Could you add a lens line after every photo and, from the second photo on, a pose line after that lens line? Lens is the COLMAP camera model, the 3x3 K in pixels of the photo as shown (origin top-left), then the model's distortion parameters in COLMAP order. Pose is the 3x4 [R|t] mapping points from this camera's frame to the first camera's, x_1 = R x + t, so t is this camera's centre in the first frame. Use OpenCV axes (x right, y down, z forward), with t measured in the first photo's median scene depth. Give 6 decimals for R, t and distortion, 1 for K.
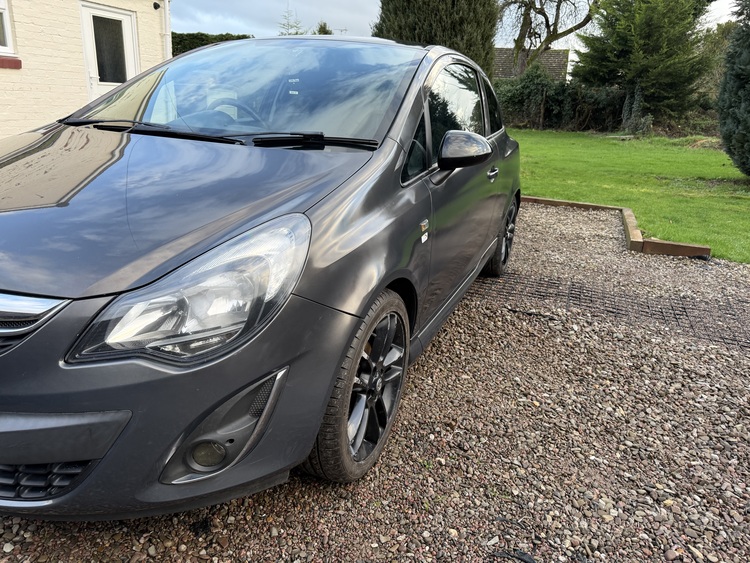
lens RADIAL K [[548.8, 0, 375.0], [0, 548.8, 281.5], [0, 0, 1]] dist [0.009862, -0.005970]
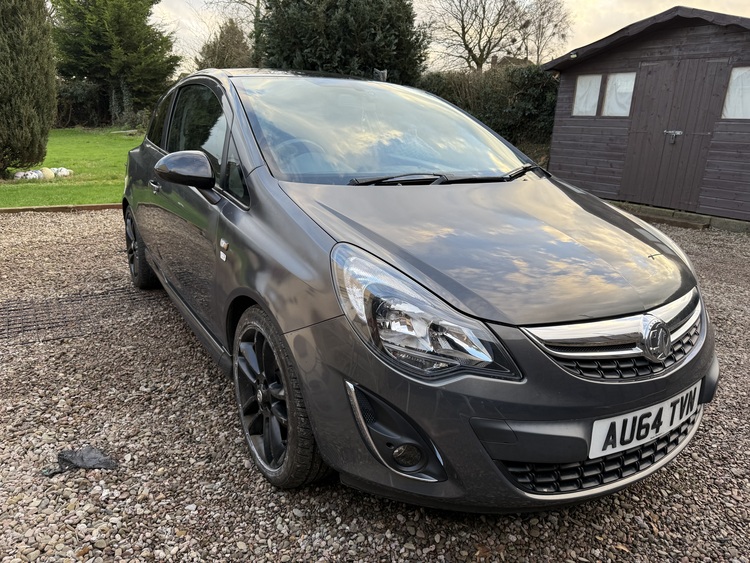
lens RADIAL K [[548.8, 0, 375.0], [0, 548.8, 281.5], [0, 0, 1]] dist [0.009862, -0.005970]
pose [[0.559003, -0.273506, 0.782758, -0.175008], [0.256565, 0.954757, 0.150380, -0.034665], [-0.788474, 0.116765, 0.603884, 0.056699]]
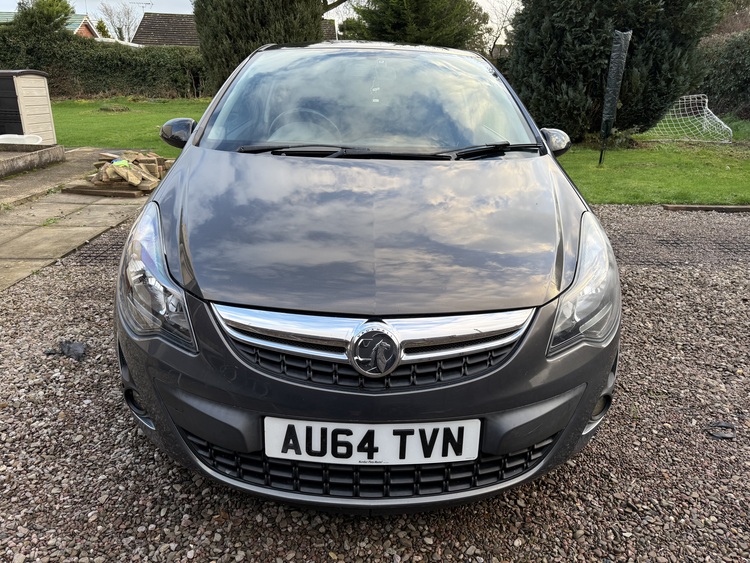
lens RADIAL K [[548.8, 0, 375.0], [0, 548.8, 281.5], [0, 0, 1]] dist [0.009862, -0.005970]
pose [[0.908208, -0.179061, 0.378280, -0.101431], [0.158897, 0.983703, 0.084146, -0.014097], [-0.387182, -0.016315, 0.921859, 0.000648]]
